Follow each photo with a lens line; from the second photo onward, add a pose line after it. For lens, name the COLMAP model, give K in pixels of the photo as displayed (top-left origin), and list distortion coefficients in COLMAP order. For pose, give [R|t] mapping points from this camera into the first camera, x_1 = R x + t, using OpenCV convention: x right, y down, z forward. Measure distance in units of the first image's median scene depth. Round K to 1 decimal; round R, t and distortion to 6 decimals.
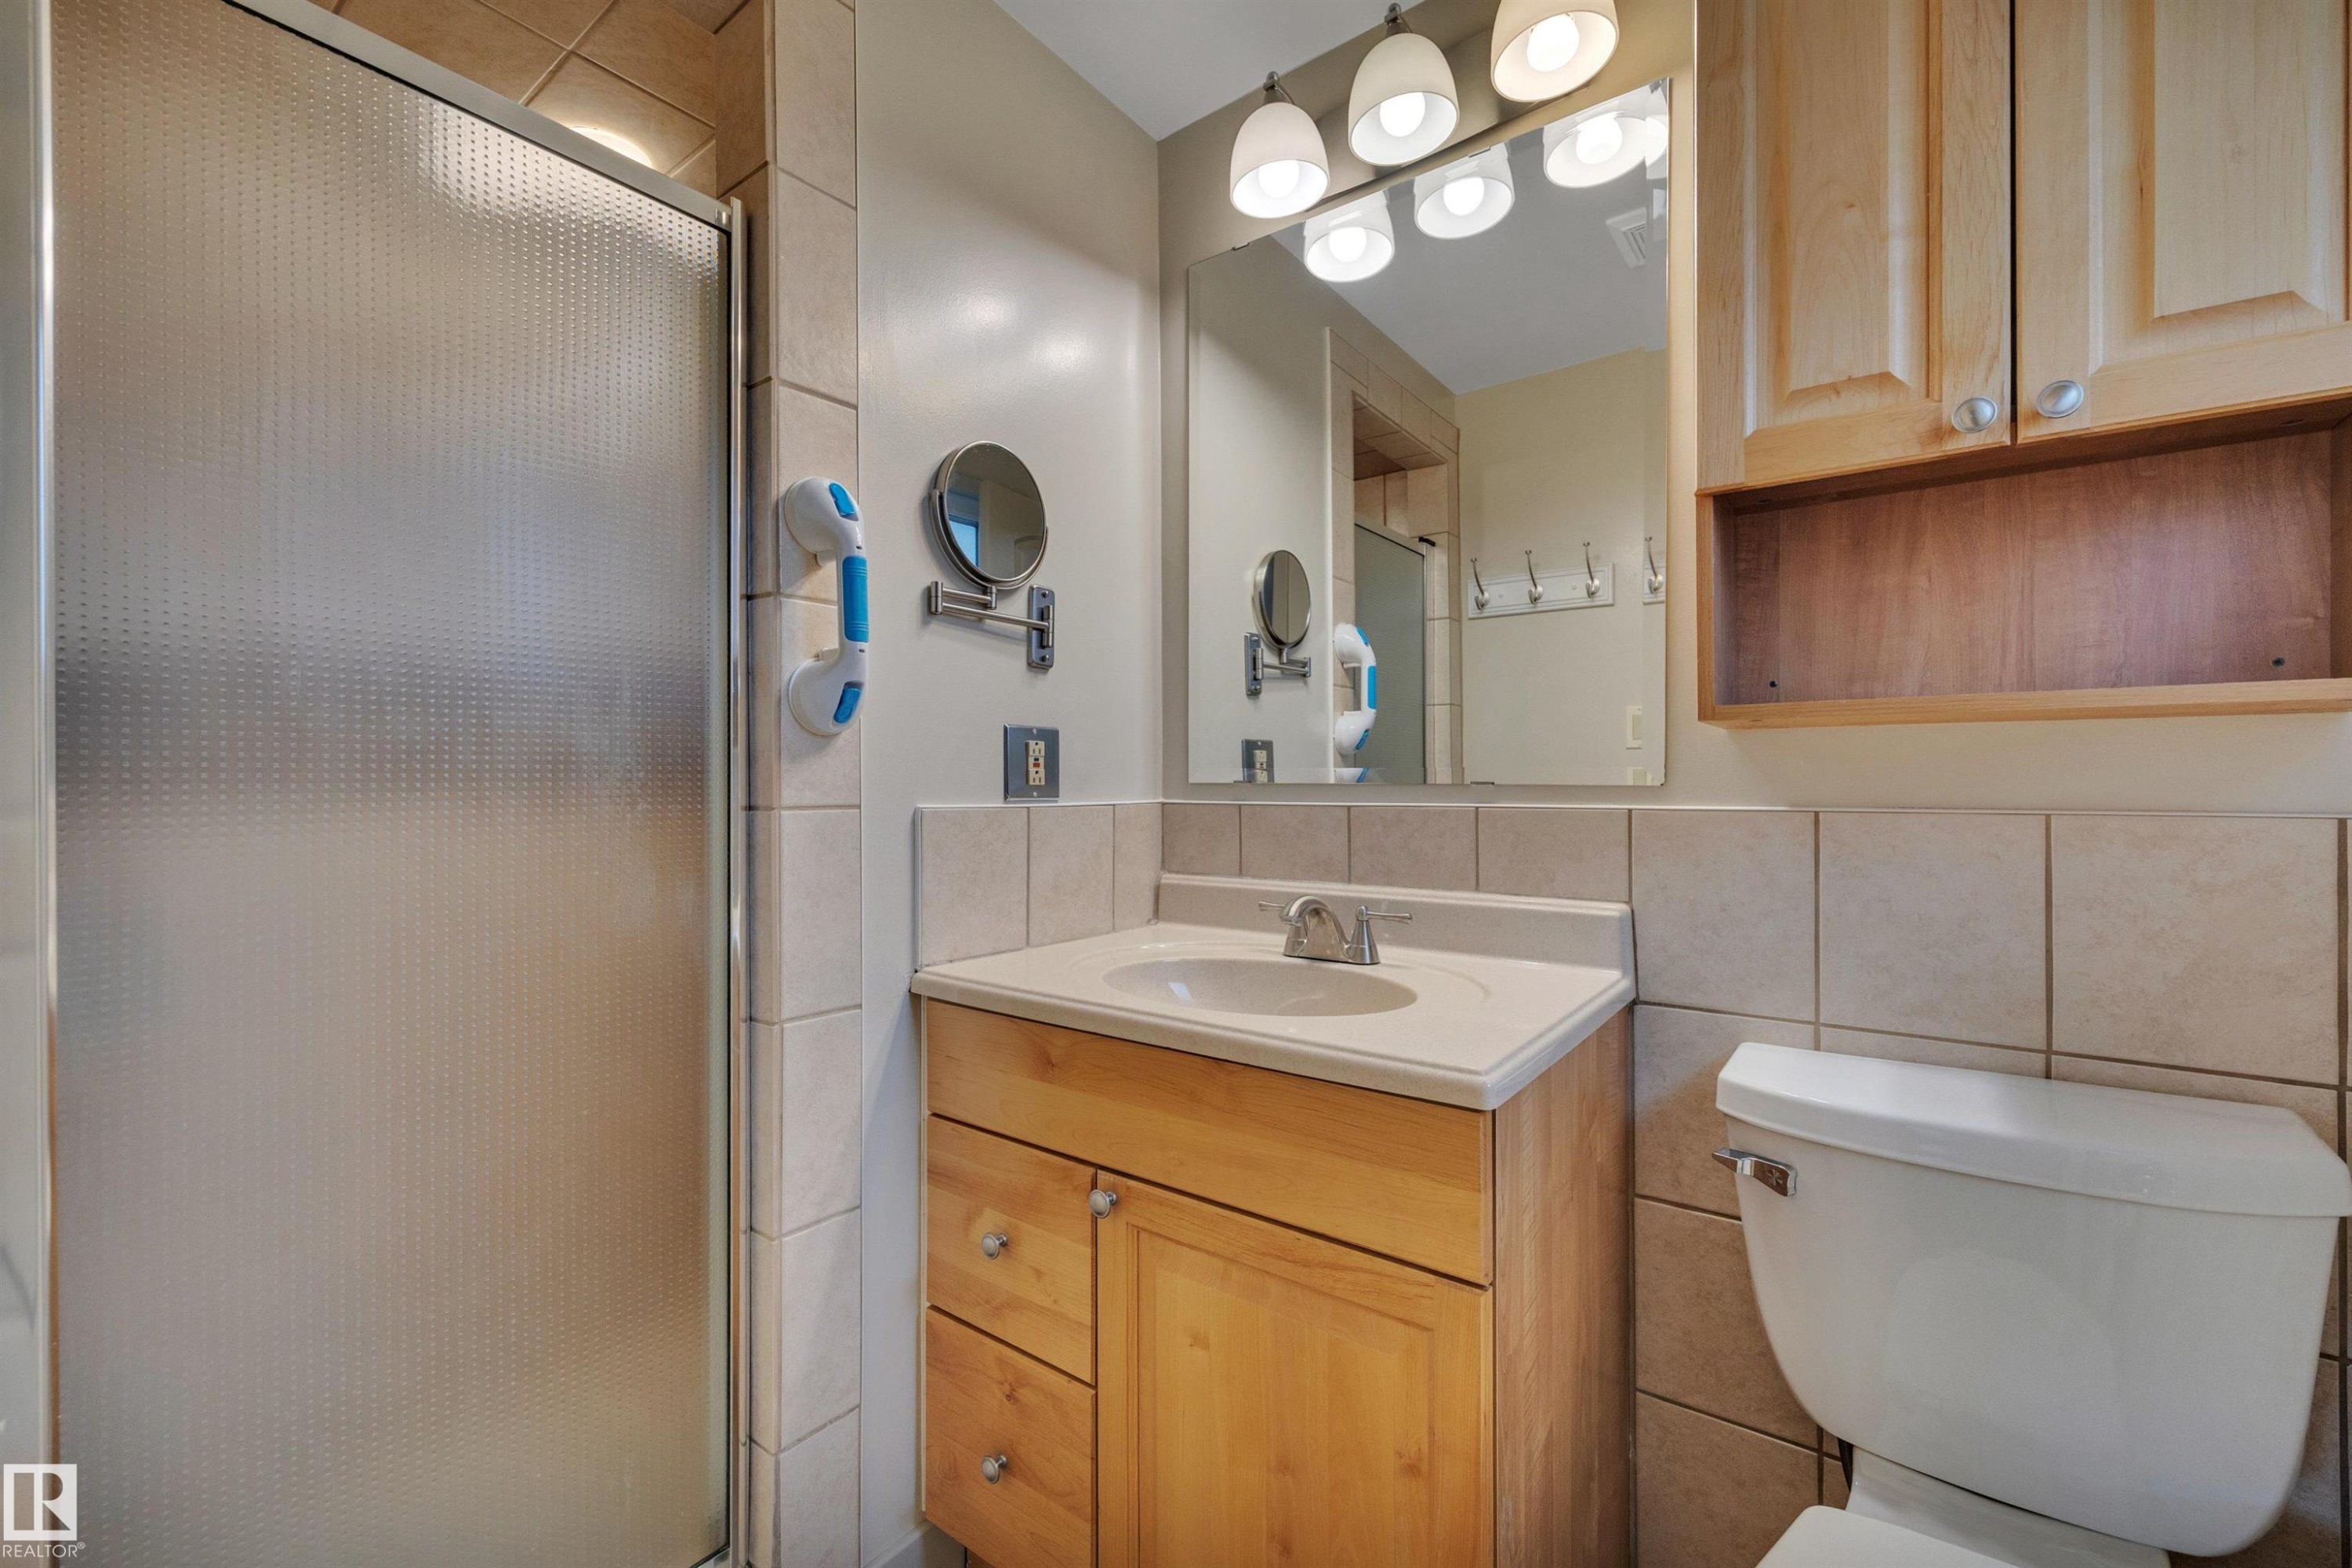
lens RADIAL K [[984.6, 0, 1172.1], [0, 984.6, 787.9], [0, 0, 1]] dist [0.001969, 0.000180]
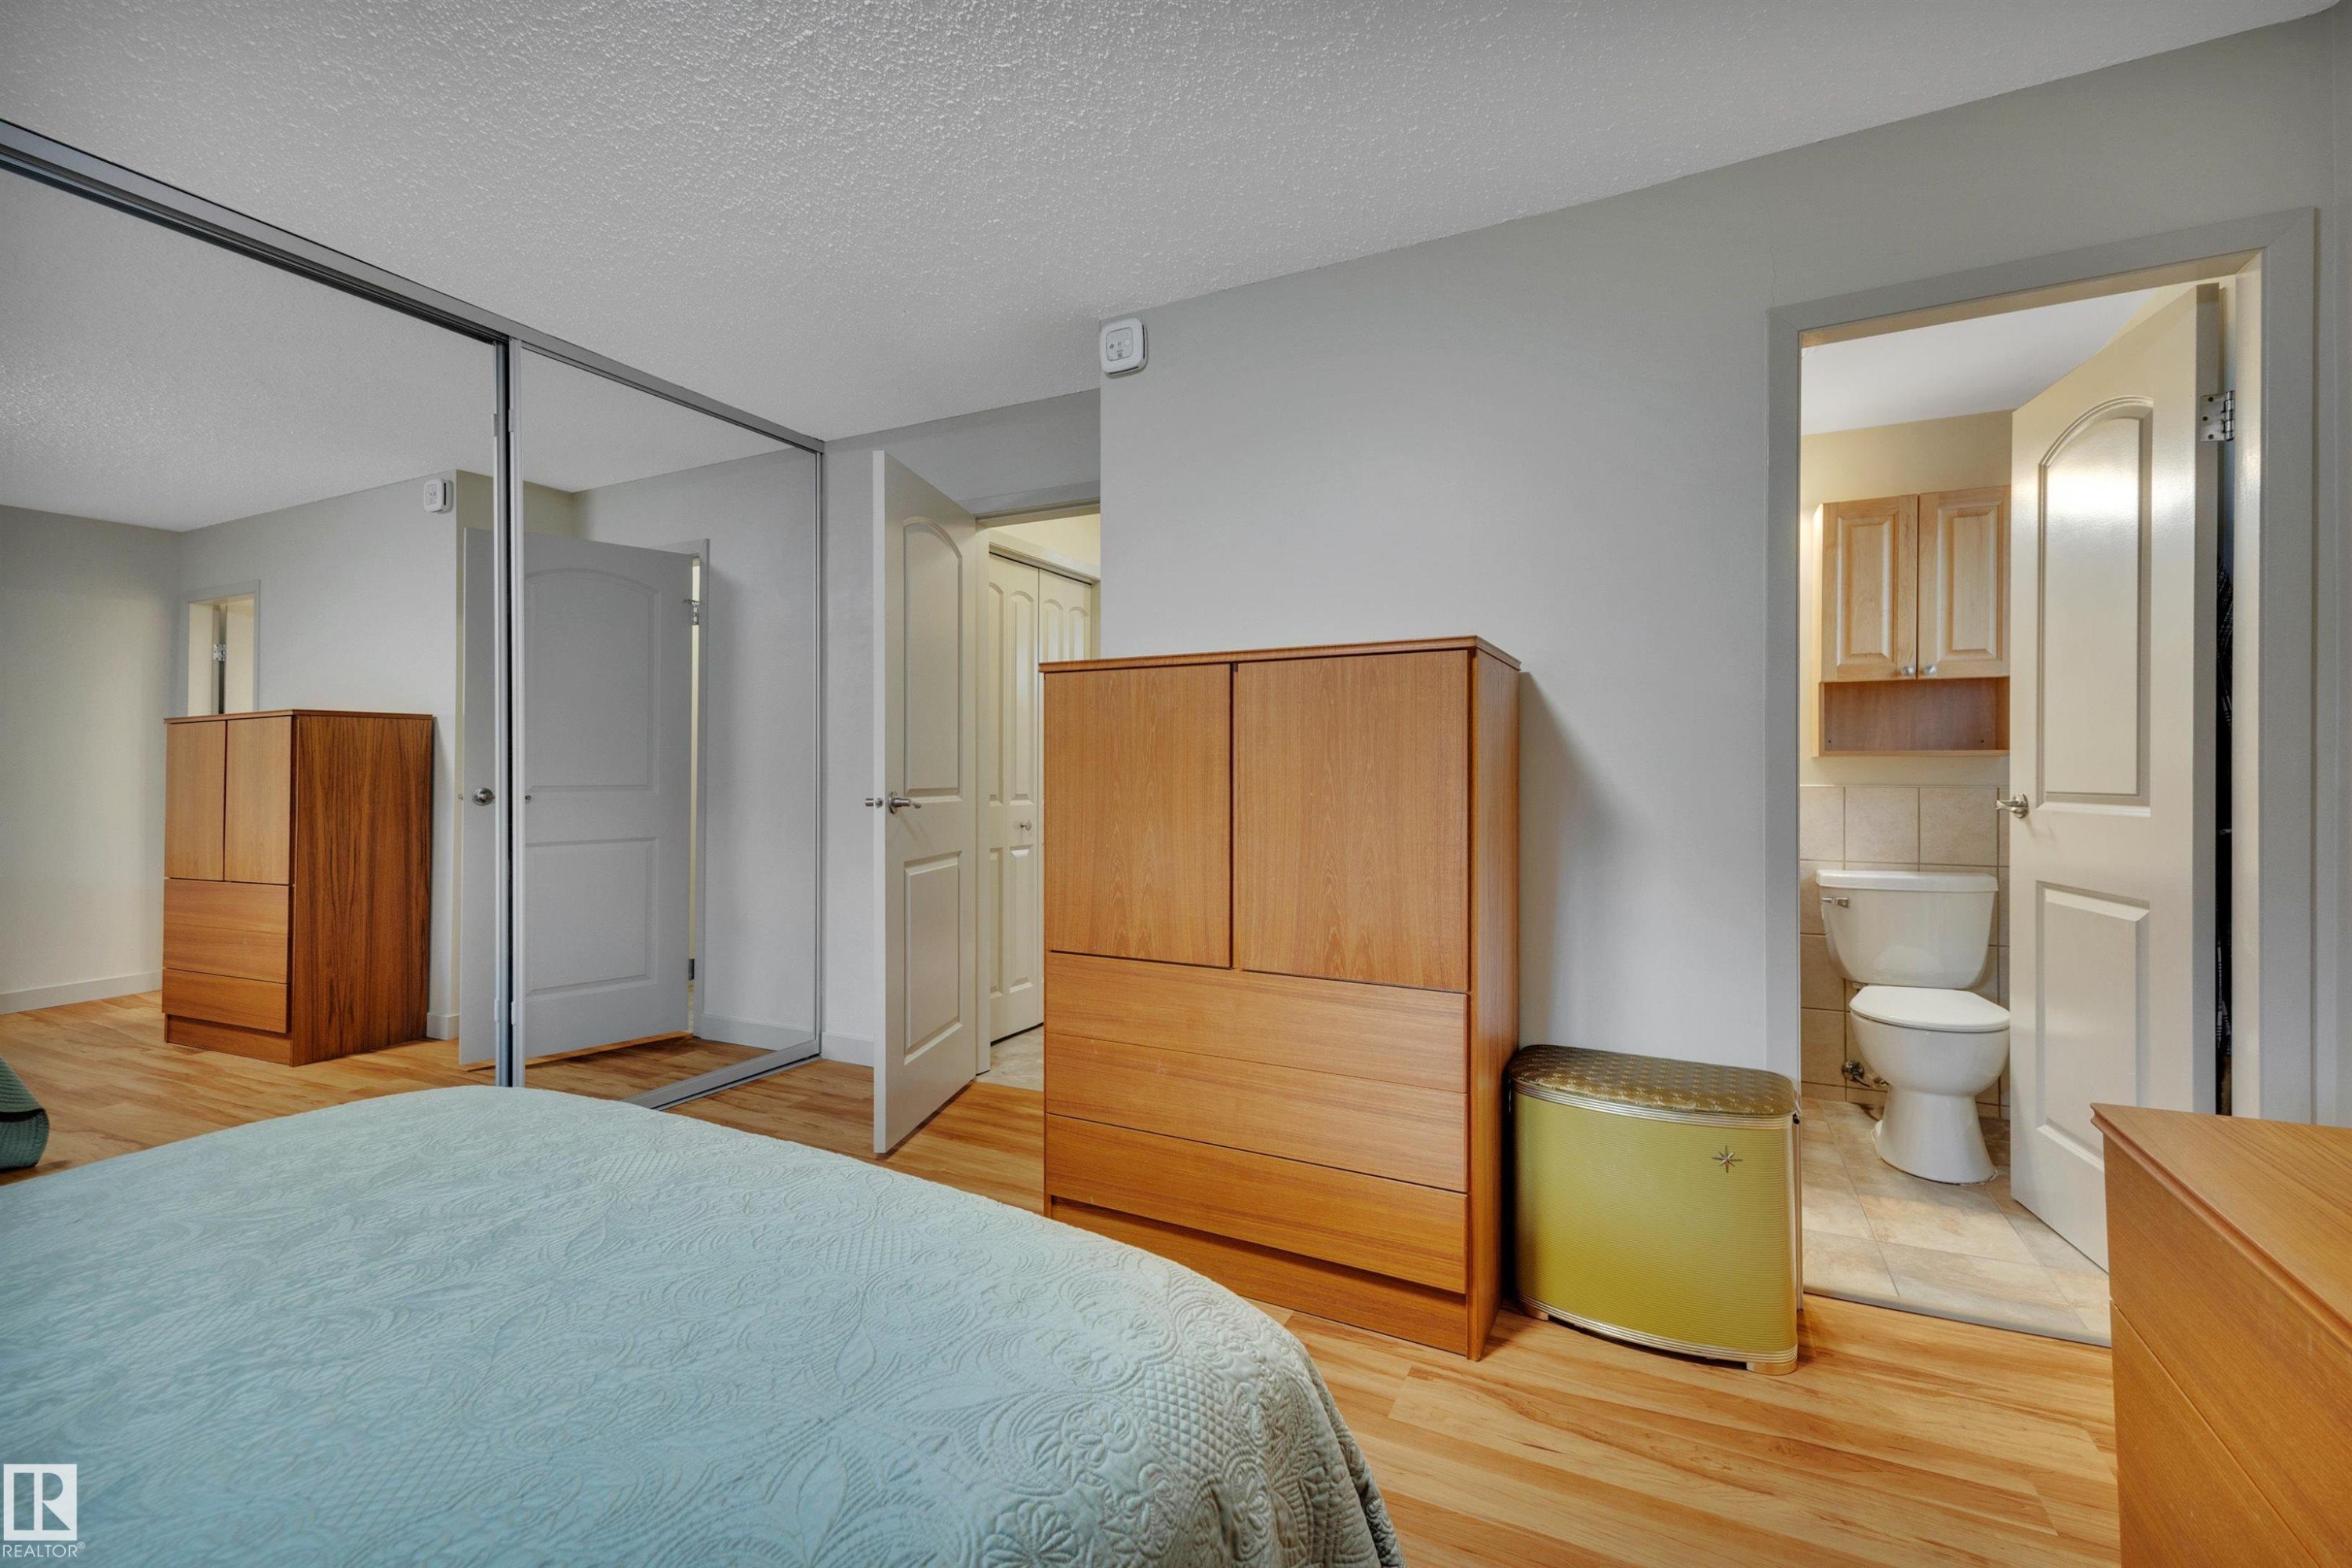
lens RADIAL K [[1045.5, 0, 1174.4], [0, 1045.5, 777.8], [0, 0, 1]] dist [0.003871, -0.000796]
pose [[0.984858, 0.001805, 0.173354, -2.197400], [-0.002628, 0.999986, 0.004517, -0.014193], [-0.173344, -0.004904, 0.984849, -2.027815]]
